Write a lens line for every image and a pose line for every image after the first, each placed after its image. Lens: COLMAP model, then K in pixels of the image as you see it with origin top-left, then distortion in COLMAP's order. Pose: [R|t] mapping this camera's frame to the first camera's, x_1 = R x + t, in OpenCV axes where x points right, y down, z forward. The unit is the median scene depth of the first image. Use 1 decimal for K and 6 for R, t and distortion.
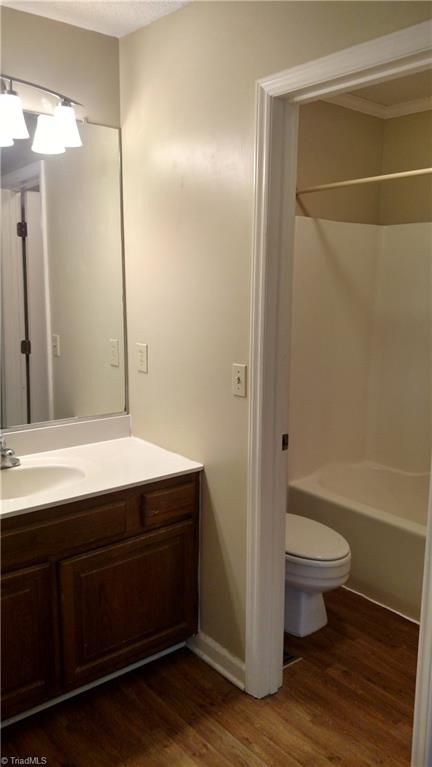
lens RADIAL K [[602.2, 0, 216.0], [0, 602.2, 383.5], [0, 0, 1]] dist [0.008194, 0.004295]
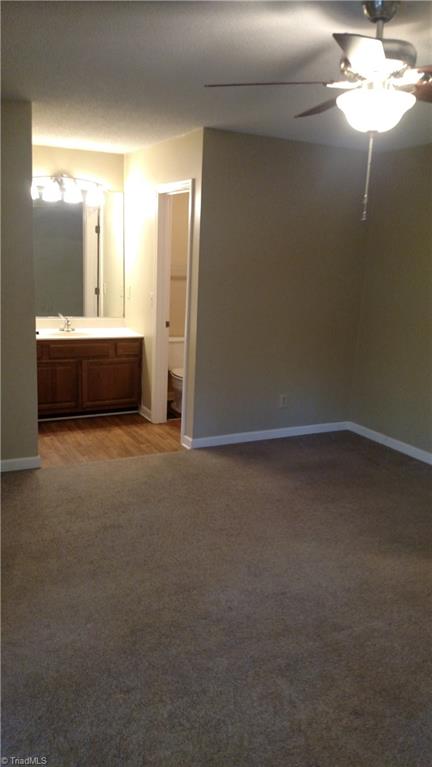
lens RADIAL K [[591.1, 0, 216.0], [0, 591.1, 383.5], [0, 0, 1]] dist [0.275178, -0.648776]
pose [[0.974976, 0.072944, -0.210004, 0.822874], [-0.064276, 0.996786, 0.047823, 0.202013], [0.212818, -0.033128, 0.976530, -1.385459]]
